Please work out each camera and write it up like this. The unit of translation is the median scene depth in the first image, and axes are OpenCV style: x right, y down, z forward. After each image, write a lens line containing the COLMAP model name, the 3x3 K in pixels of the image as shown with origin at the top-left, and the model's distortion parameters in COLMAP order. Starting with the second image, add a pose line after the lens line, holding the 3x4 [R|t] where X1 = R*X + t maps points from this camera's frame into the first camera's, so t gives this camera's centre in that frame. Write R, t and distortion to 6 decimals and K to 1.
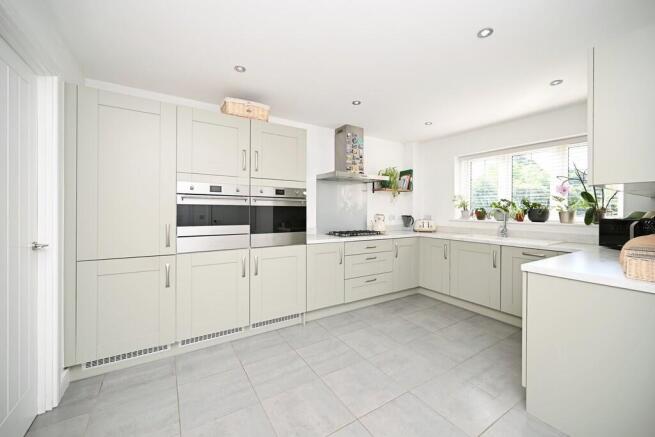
lens RADIAL K [[255.5, 0, 325.9], [0, 255.5, 214.9], [0, 0, 1]] dist [-0.002931, -0.000765]
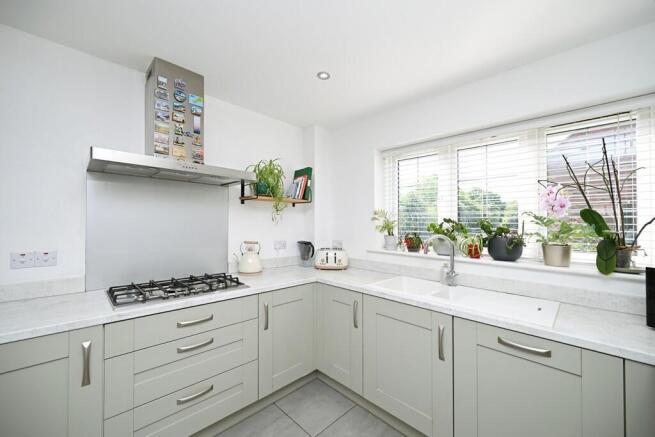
lens RADIAL K [[255.5, 0, 325.5], [0, 255.5, 214.3], [0, 0, 1]] dist [-0.002931, -0.000765]
pose [[0.976169, 0.013037, 0.216620, 0.258265], [-0.002023, 0.998697, -0.050989, -0.036424], [-0.217003, 0.049336, 0.974923, 0.428282]]
